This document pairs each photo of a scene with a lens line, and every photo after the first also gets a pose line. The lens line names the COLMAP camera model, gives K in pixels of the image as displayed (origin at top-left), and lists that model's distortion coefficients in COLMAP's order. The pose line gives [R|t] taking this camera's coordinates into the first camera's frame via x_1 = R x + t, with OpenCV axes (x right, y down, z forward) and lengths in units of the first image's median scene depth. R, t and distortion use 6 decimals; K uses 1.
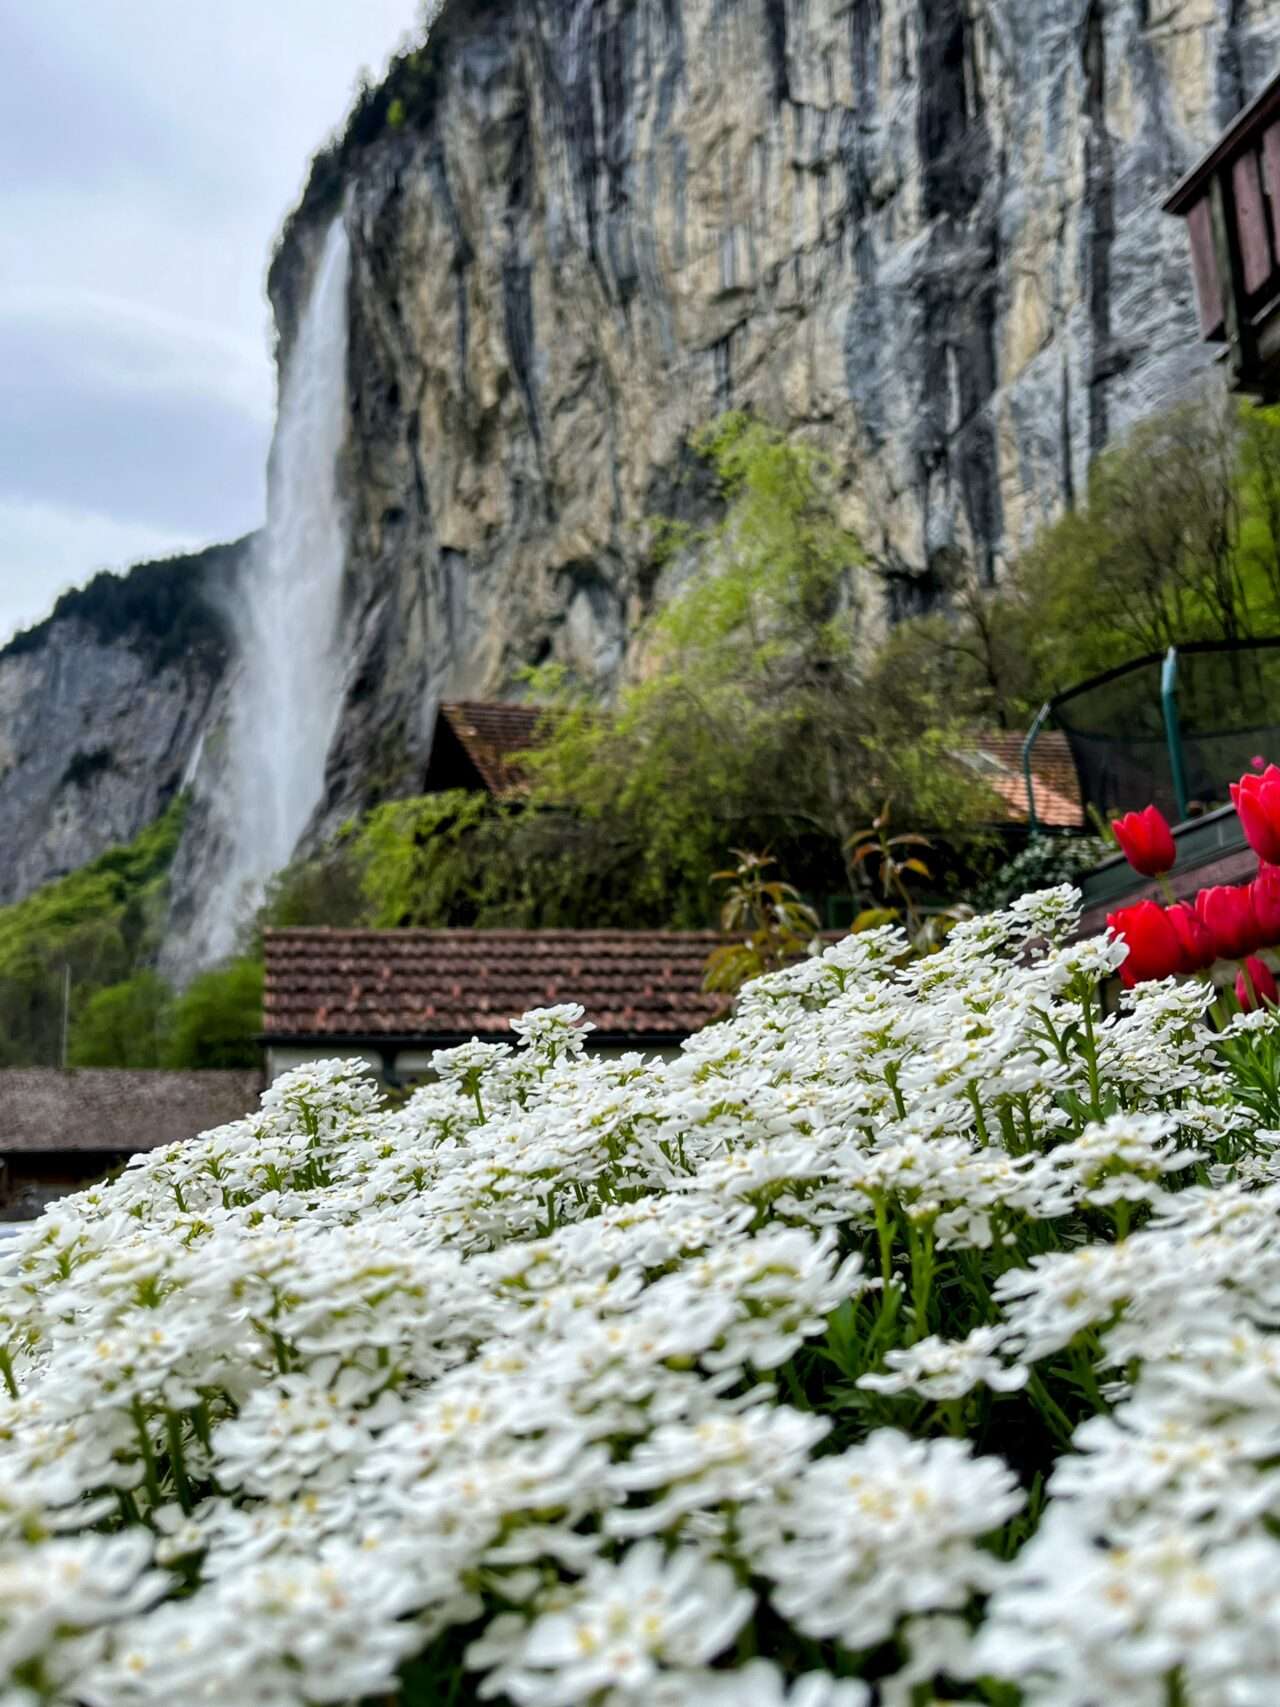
lens RADIAL K [[1689.4, 0, 640.0], [0, 1689.4, 853.5], [0, 0, 1]] dist [0.085524, -0.152564]
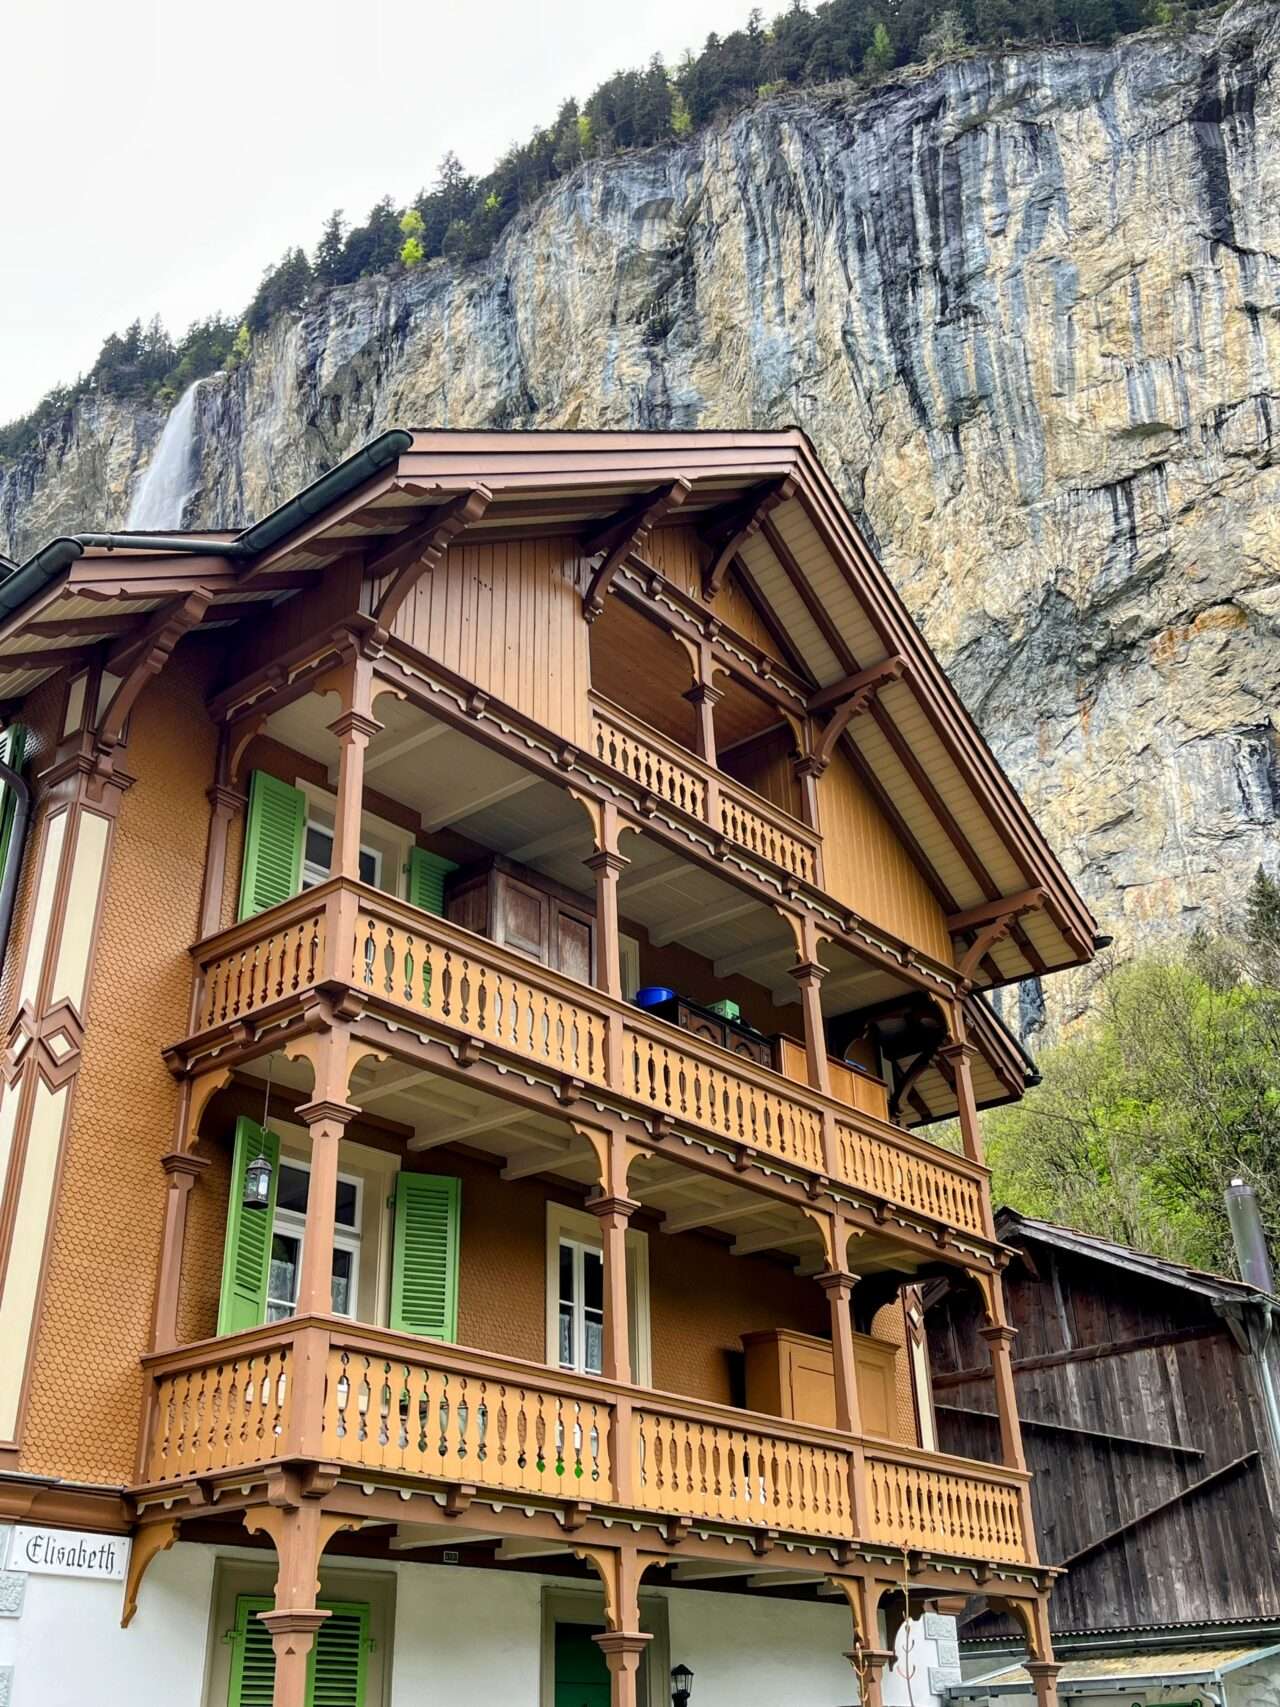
lens RADIAL K [[1689.4, 0, 640.0], [0, 1689.4, 853.5], [0, 0, 1]] dist [0.085524, -0.152564]
pose [[0.905405, 0.209618, 0.369191, -0.416949], [-0.093328, 0.946607, -0.308584, 0.133088], [-0.414164, 0.244938, 0.876626, 0.431810]]
